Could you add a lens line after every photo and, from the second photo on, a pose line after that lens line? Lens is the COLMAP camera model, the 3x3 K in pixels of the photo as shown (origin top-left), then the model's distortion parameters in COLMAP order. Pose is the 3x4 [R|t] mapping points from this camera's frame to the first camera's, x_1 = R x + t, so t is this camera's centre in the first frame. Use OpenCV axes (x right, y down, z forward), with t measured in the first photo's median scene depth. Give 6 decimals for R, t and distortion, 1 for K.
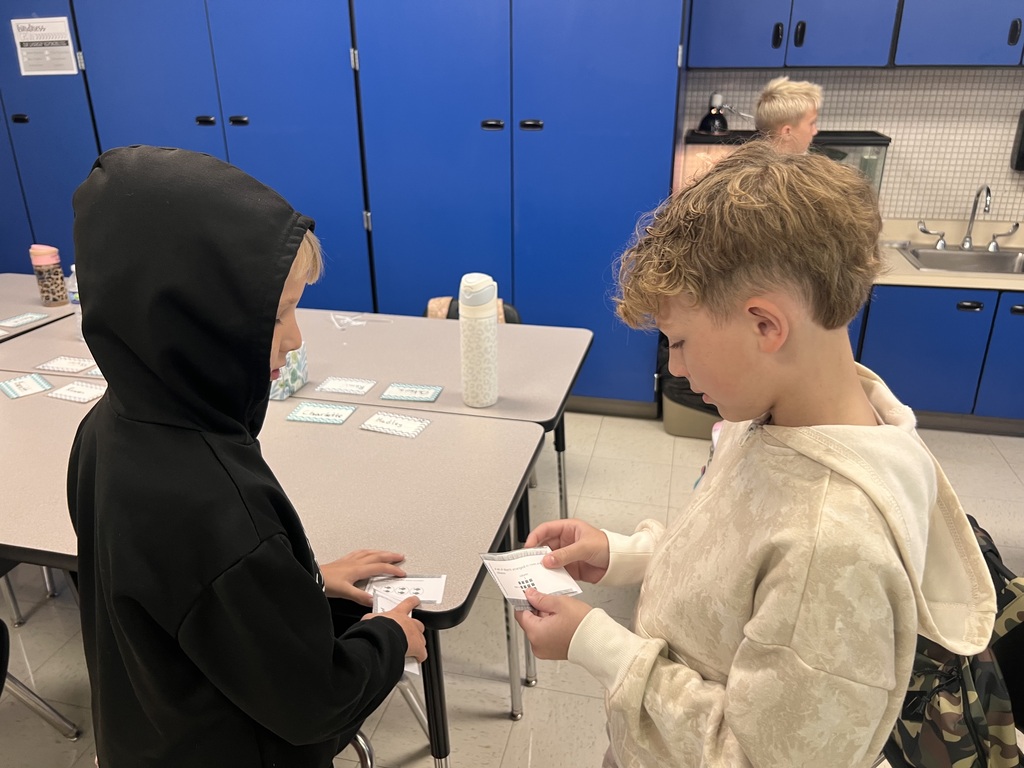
lens RADIAL K [[774.5, 0, 507.2], [0, 774.5, 375.0], [0, 0, 1]] dist [0.038209, -0.035274]
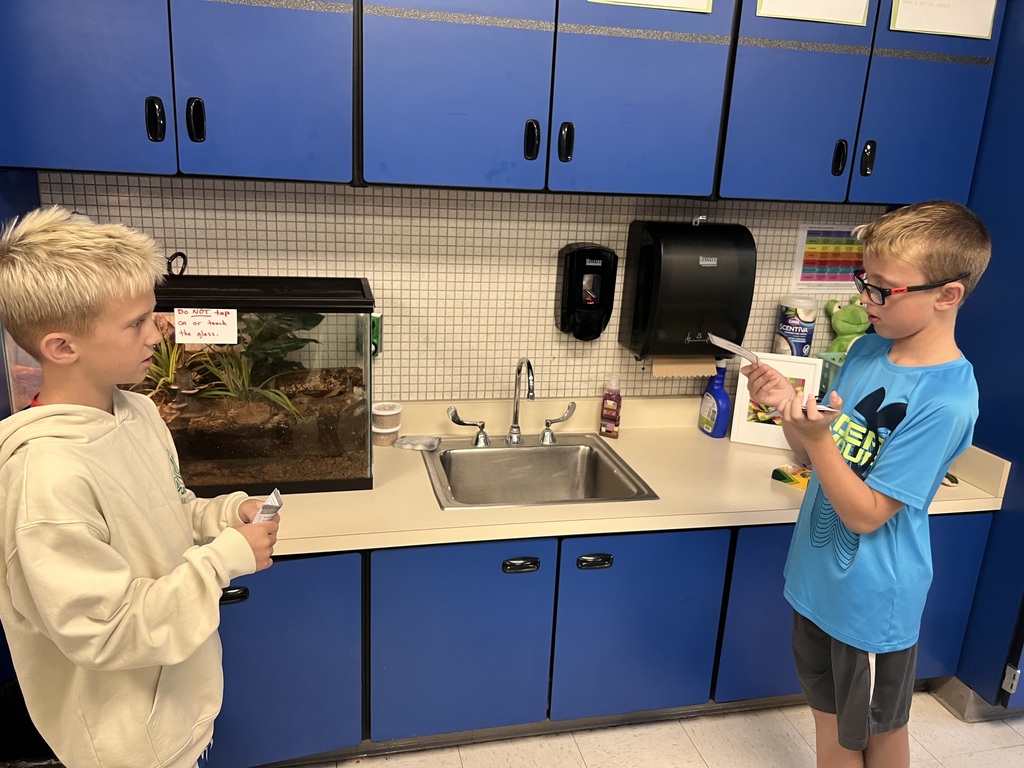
lens RADIAL K [[774.5, 0, 508.8], [0, 774.5, 387.7], [0, 0, 1]] dist [0.038209, -0.035274]
pose [[0.891232, -0.078415, 0.446717, 0.282564], [0.112698, 0.992337, -0.050650, -0.177796], [-0.439322, 0.095485, 0.893240, 0.388785]]
